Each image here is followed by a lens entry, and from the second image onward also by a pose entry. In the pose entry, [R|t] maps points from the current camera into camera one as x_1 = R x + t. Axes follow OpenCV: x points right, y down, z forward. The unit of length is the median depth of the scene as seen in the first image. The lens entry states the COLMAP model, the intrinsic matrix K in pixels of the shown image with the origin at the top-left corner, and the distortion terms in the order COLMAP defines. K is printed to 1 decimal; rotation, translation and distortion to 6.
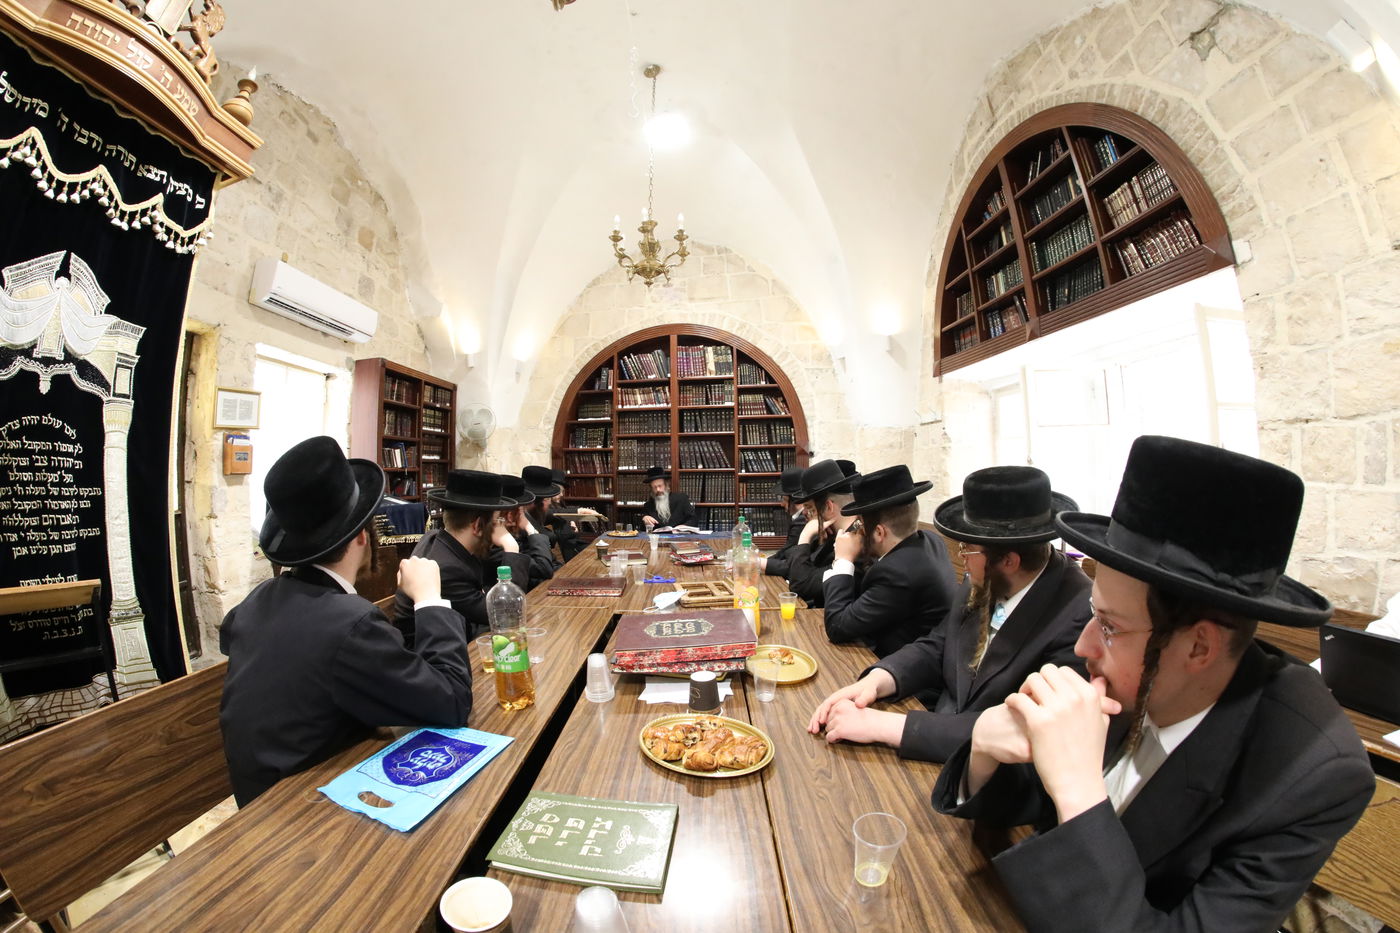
lens RADIAL K [[716.9, 0, 699.8], [0, 716.9, 424.1], [0, 0, 1]] dist [-0.098597, 0.001081]
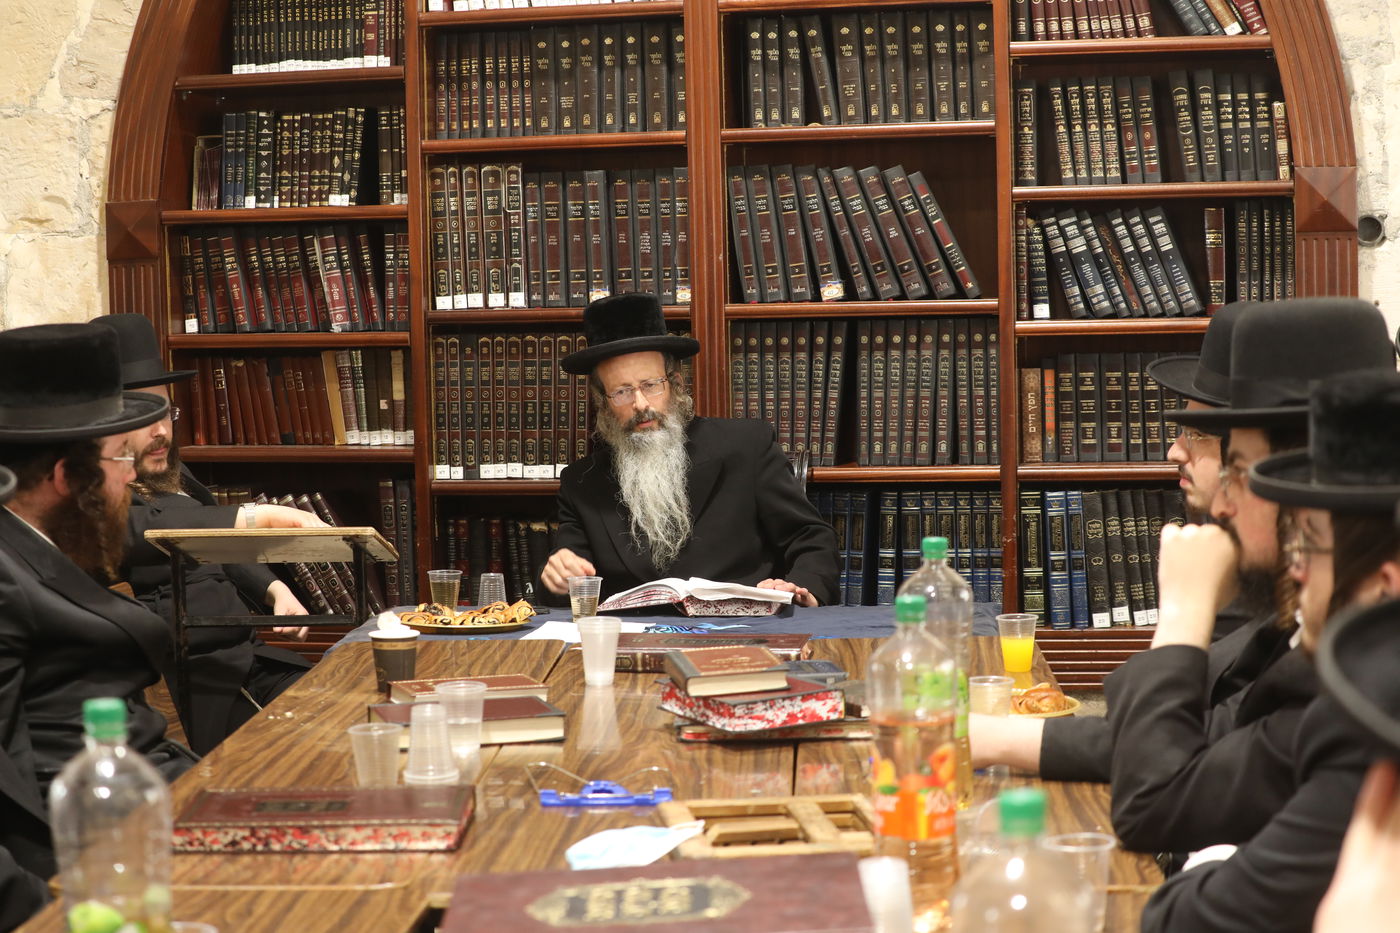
lens RADIAL K [[2871.8, 0, 696.5], [0, 2871.8, 432.9], [0, 0, 1]] dist [0.018455, 0.012141]
pose [[0.999694, -0.009854, -0.022667, -0.019911], [0.011877, 0.995790, 0.090890, 0.024175], [0.021676, -0.091132, 0.995603, 0.173707]]
